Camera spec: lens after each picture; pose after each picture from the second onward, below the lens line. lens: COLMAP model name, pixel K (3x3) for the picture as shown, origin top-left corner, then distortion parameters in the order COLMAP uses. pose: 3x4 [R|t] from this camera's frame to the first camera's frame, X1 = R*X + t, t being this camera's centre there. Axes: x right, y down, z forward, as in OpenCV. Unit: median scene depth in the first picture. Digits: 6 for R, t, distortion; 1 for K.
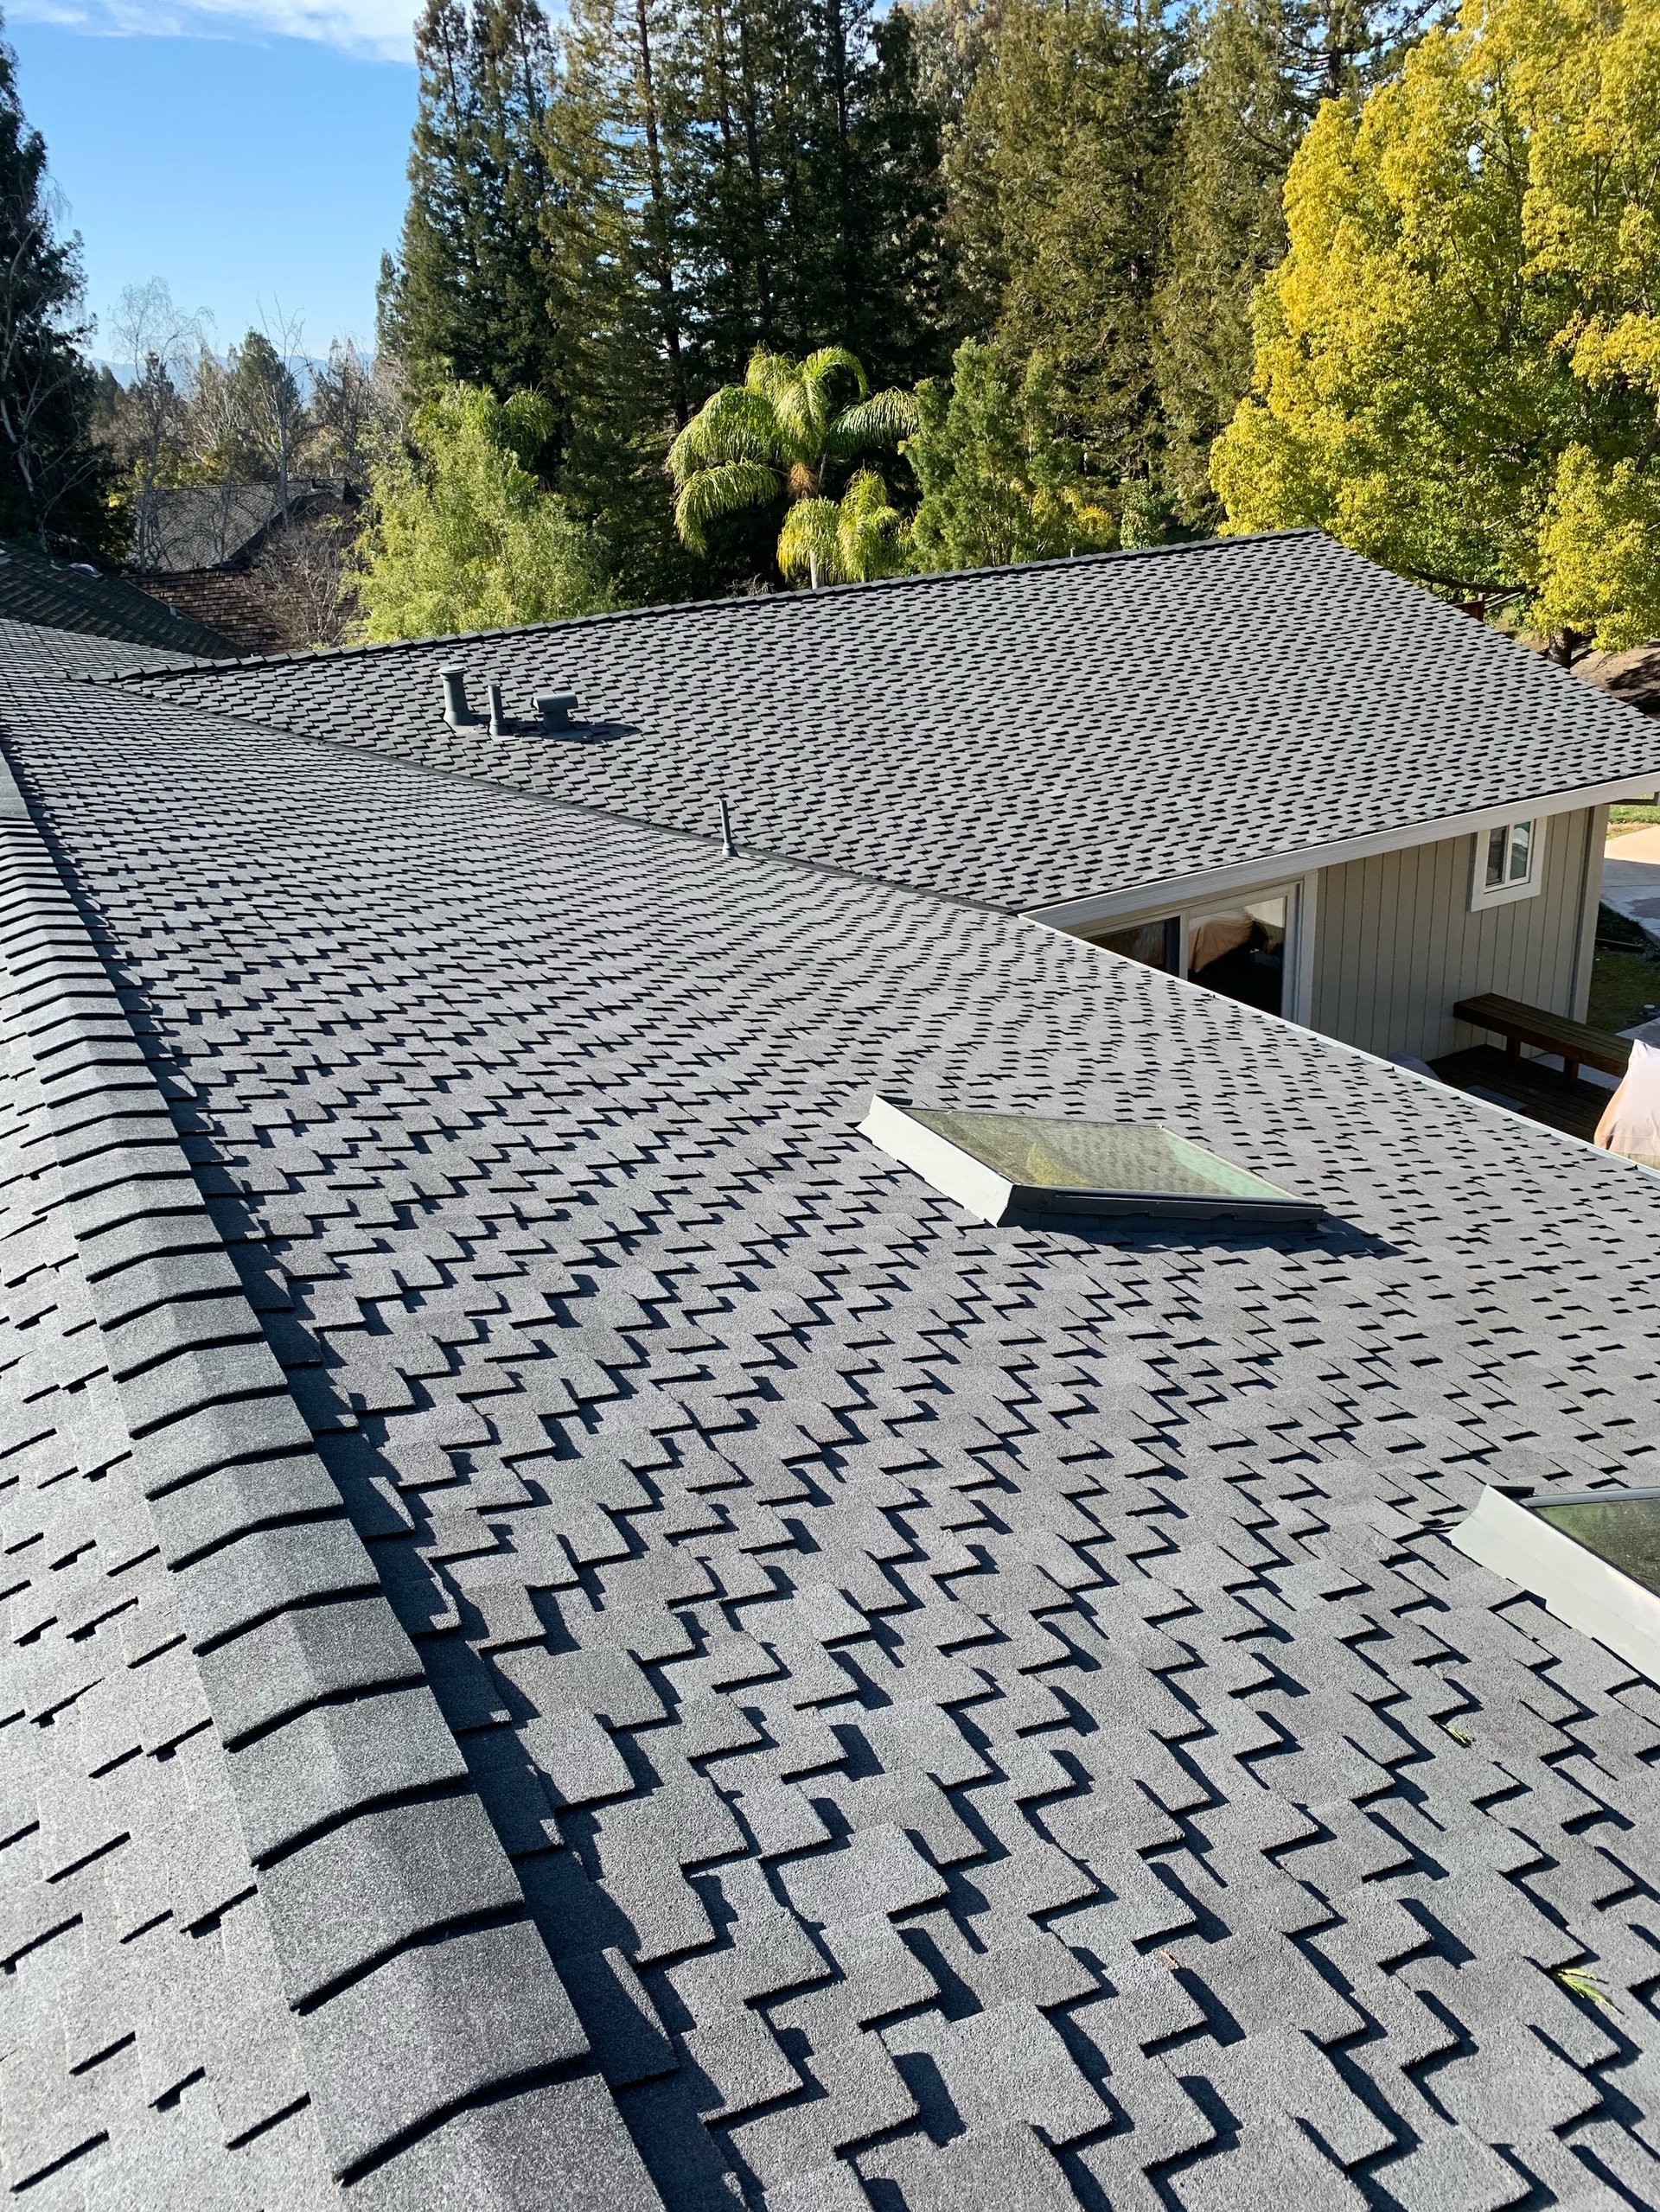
lens RADIAL K [[1716.8, 0, 830.0], [0, 1716.8, 1106.0], [0, 0, 1]] dist [0.024179, -0.030450]
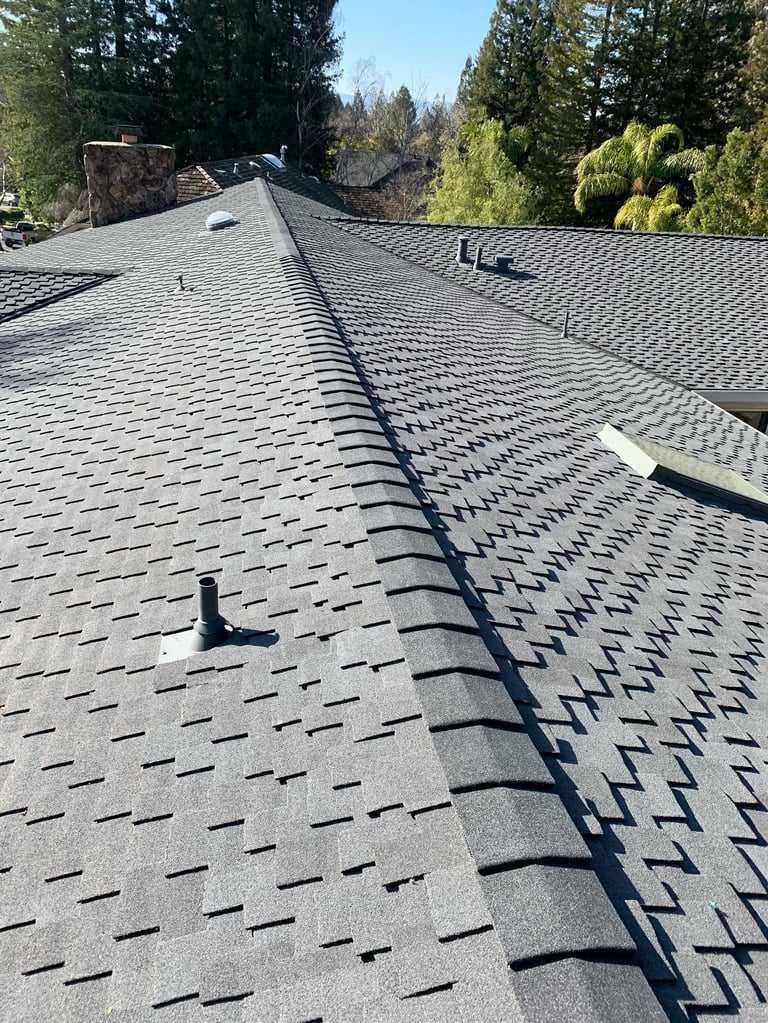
lens RADIAL K [[812.6, 0, 352.4], [0, 812.6, 510.9], [0, 0, 1]] dist [0.027528, -0.030080]
pose [[0.937069, 0.244102, -0.249631, 0.002996], [-0.233647, 0.969714, 0.071166, 0.051155], [0.259443, -0.008362, 0.965722, -0.088146]]
